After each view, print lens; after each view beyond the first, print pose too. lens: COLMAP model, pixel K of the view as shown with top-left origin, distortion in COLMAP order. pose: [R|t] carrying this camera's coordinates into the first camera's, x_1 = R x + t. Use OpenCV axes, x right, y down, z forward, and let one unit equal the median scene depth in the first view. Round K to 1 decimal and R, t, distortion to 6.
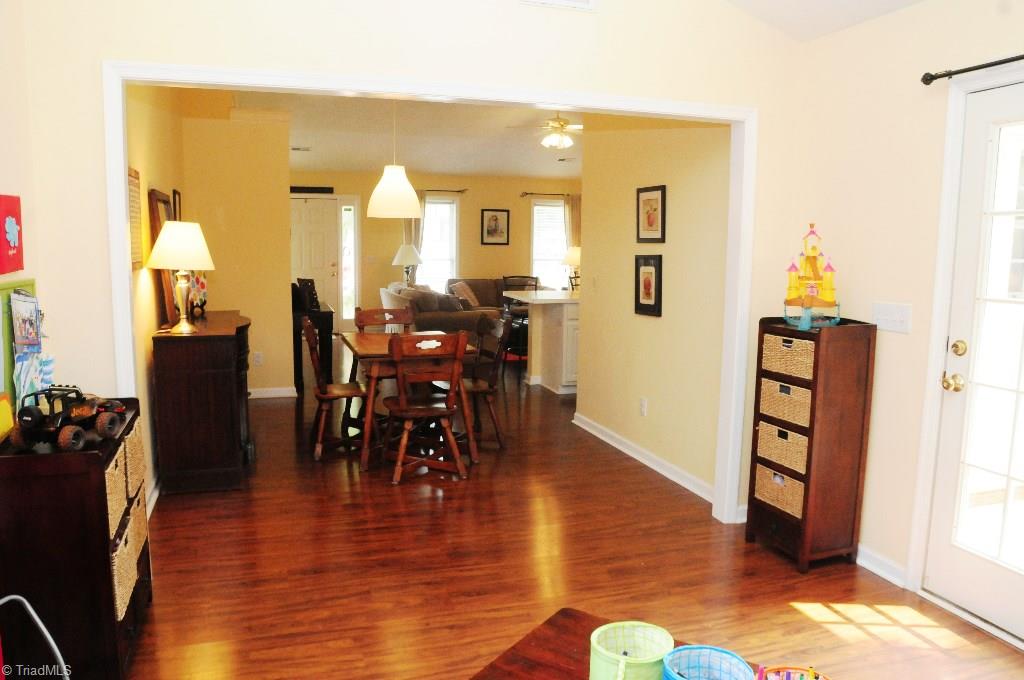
lens RADIAL K [[742.5, 0, 512.0], [0, 742.5, 340.0], [0, 0, 1]] dist [-0.146316, 0.101963]
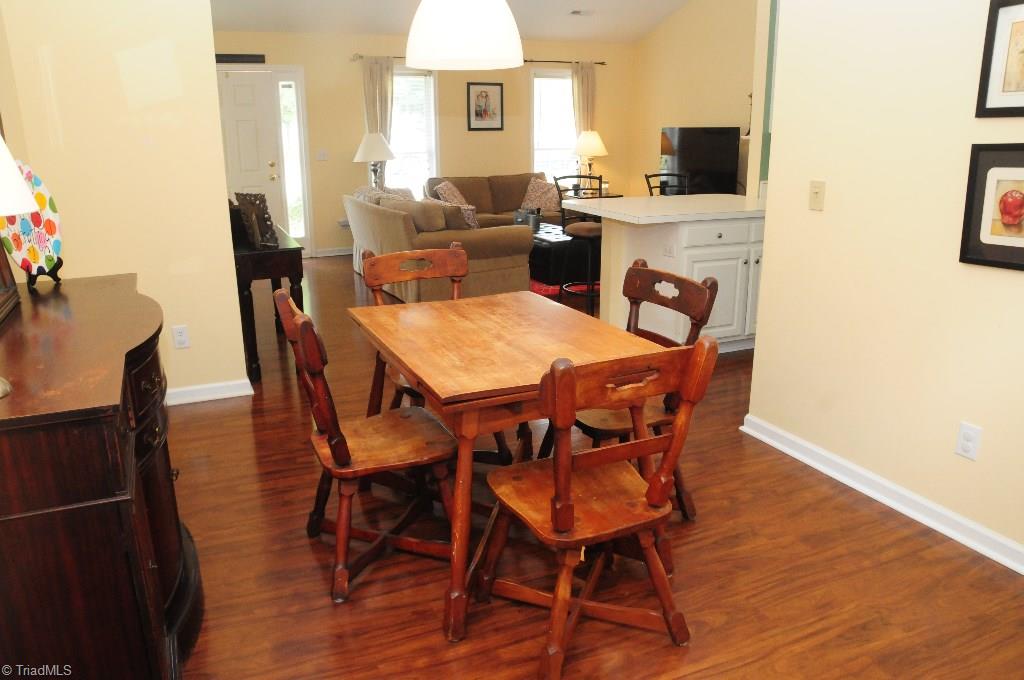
lens RADIAL K [[742.5, 0, 512.0], [0, 742.5, 340.0], [0, 0, 1]] dist [-0.146316, 0.101963]
pose [[0.993960, -0.049902, 0.097738, -0.086447], [0.034988, 0.988255, 0.148752, -0.029927], [-0.104013, -0.144434, 0.984033, 0.247138]]
